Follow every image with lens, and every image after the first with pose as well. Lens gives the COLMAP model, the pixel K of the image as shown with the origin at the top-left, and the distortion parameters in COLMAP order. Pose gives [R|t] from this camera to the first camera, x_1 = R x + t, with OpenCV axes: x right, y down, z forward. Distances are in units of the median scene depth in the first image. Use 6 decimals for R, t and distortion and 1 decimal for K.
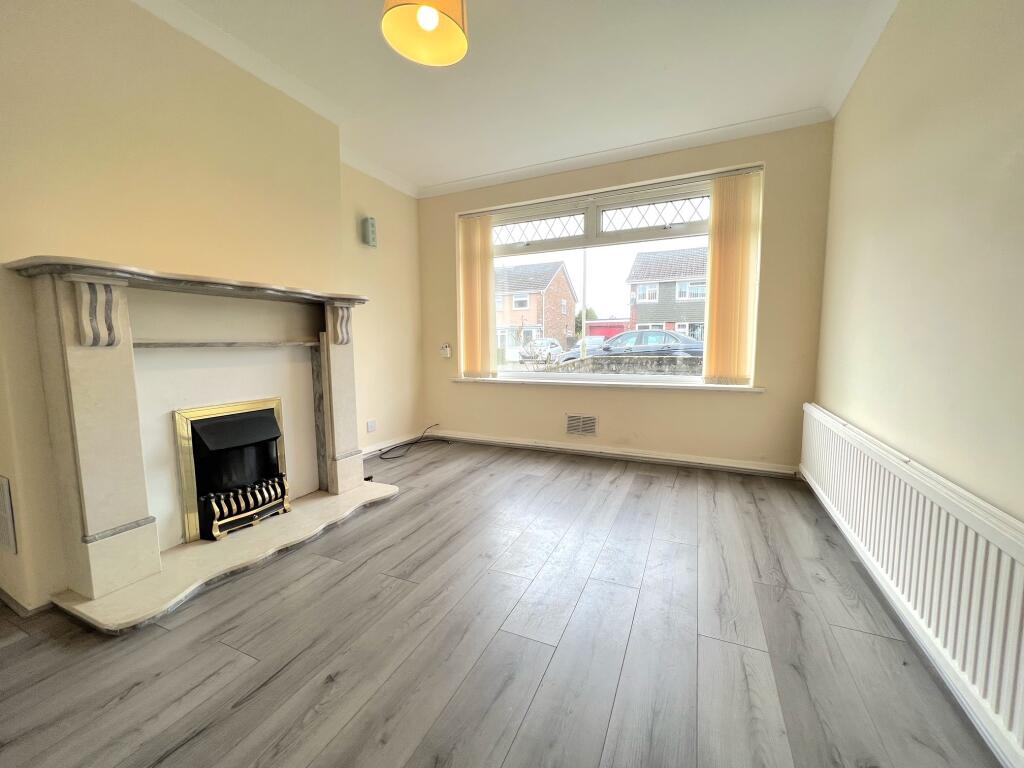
lens RADIAL K [[409.1, 0, 515.1], [0, 409.1, 381.9], [0, 0, 1]] dist [0.004313, 0.000485]
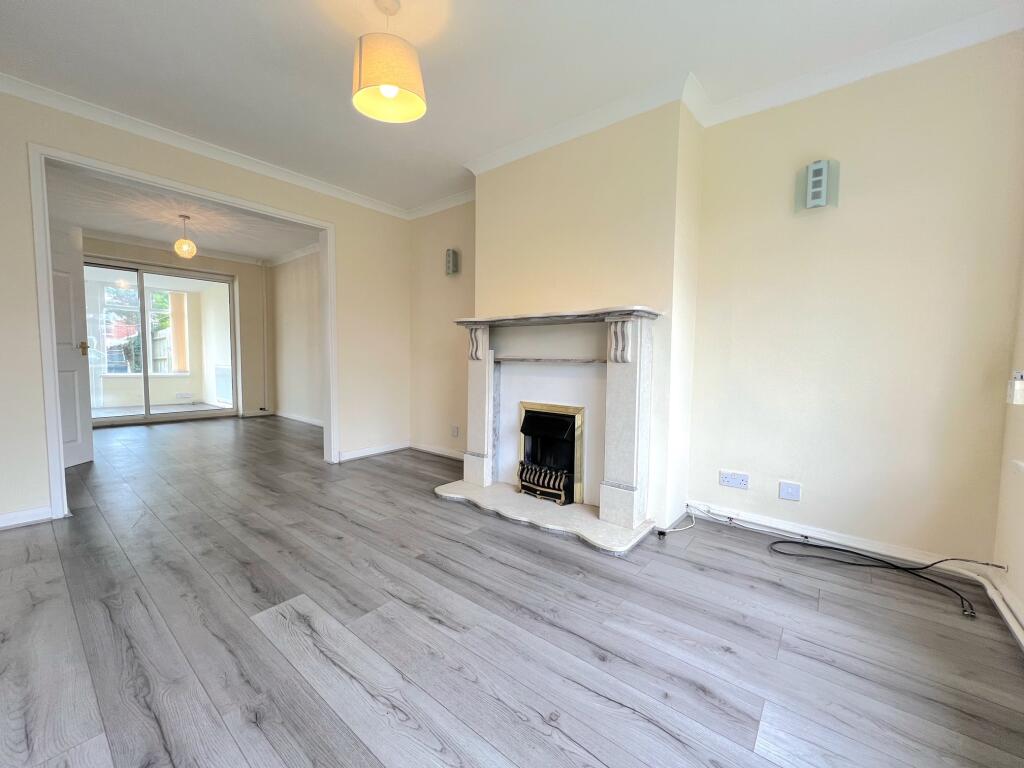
lens RADIAL K [[409.1, 0, 513.0], [0, 409.1, 388.5], [0, 0, 1]] dist [0.004313, 0.000485]
pose [[-0.255552, 0.084208, -0.963121, 0.606532], [-0.100636, 0.988471, 0.113127, -0.135070], [0.961543, 0.125834, -0.244132, 1.181073]]
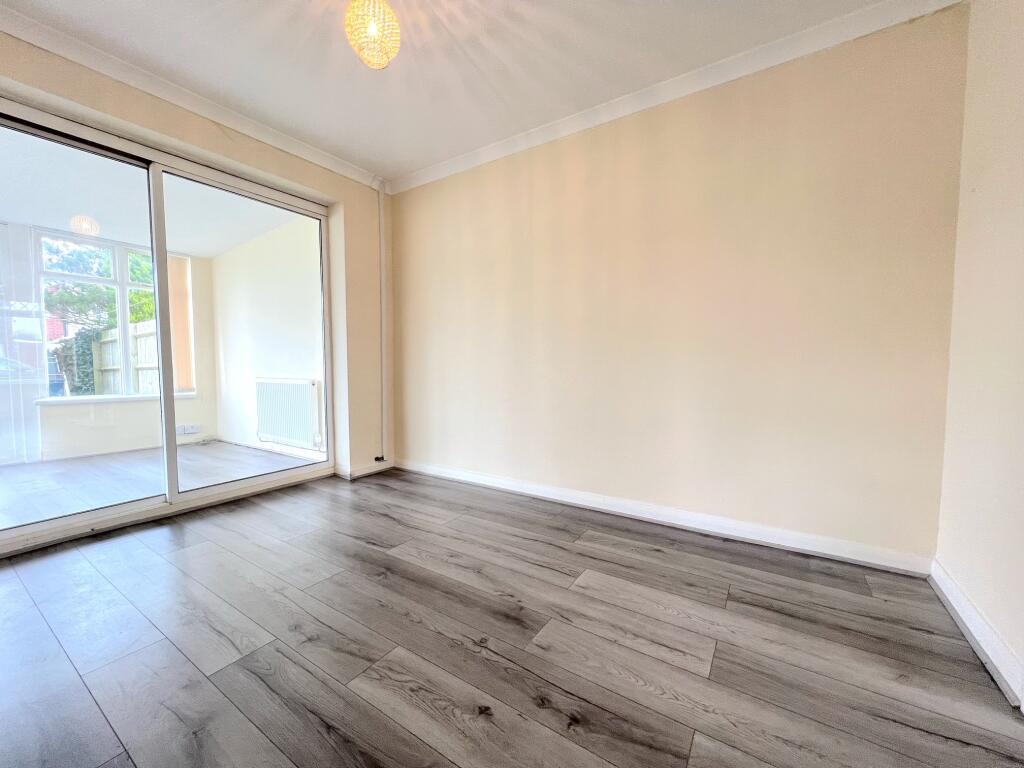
lens RADIAL K [[409.1, 0, 513.9], [0, 409.1, 376.5], [0, 0, 1]] dist [0.004313, 0.000485]
pose [[-0.152417, 0.040347, -0.987492, 0.330049], [-0.092097, 0.994239, 0.054837, -0.069855], [0.984016, 0.099303, -0.147823, 0.667824]]
